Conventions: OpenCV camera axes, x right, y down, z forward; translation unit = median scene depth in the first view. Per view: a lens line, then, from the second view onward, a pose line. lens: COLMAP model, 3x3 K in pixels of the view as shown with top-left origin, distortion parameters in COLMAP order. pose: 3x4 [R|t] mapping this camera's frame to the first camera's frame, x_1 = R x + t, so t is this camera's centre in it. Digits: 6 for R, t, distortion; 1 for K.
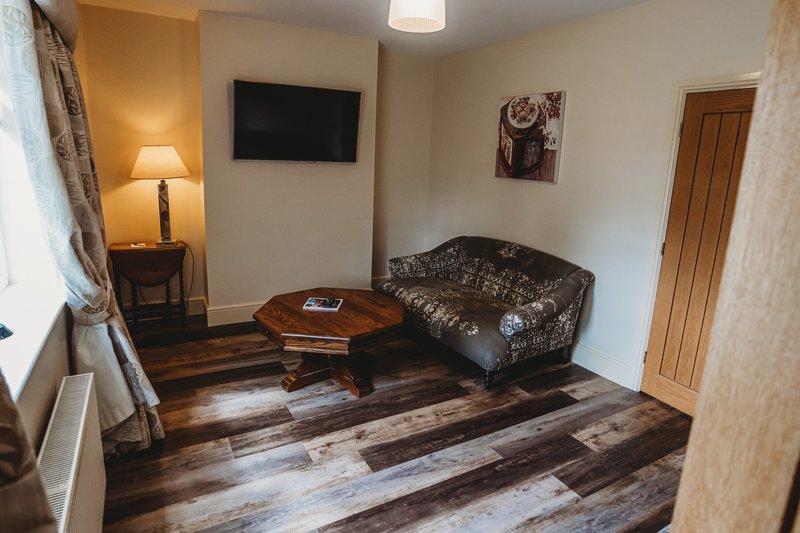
lens RADIAL K [[440.7, 0, 403.3], [0, 440.7, 262.6], [0, 0, 1]] dist [-0.053315, 0.002965]
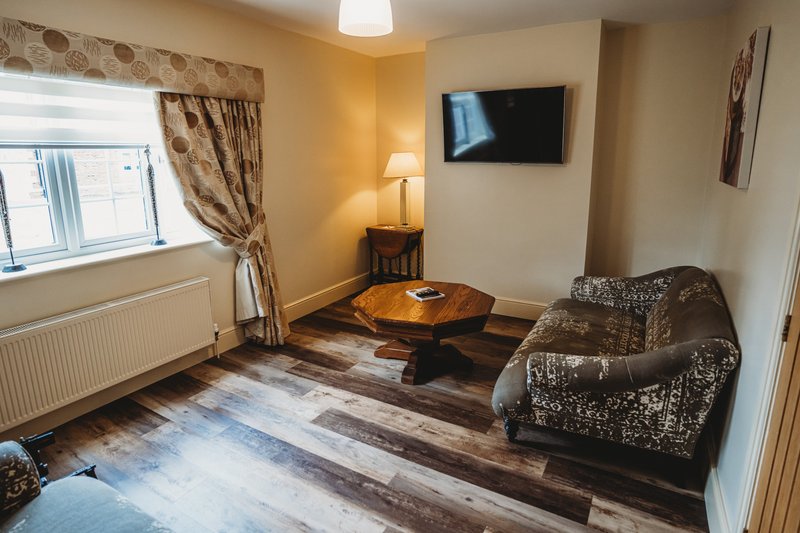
lens RADIAL K [[440.7, 0, 403.3], [0, 440.7, 262.6], [0, 0, 1]] dist [-0.053315, 0.002965]
pose [[0.514307, 0.158709, -0.842793, 0.744852], [-0.173850, 0.981617, 0.078761, -0.061639], [0.839800, 0.106012, 0.532444, 0.401194]]
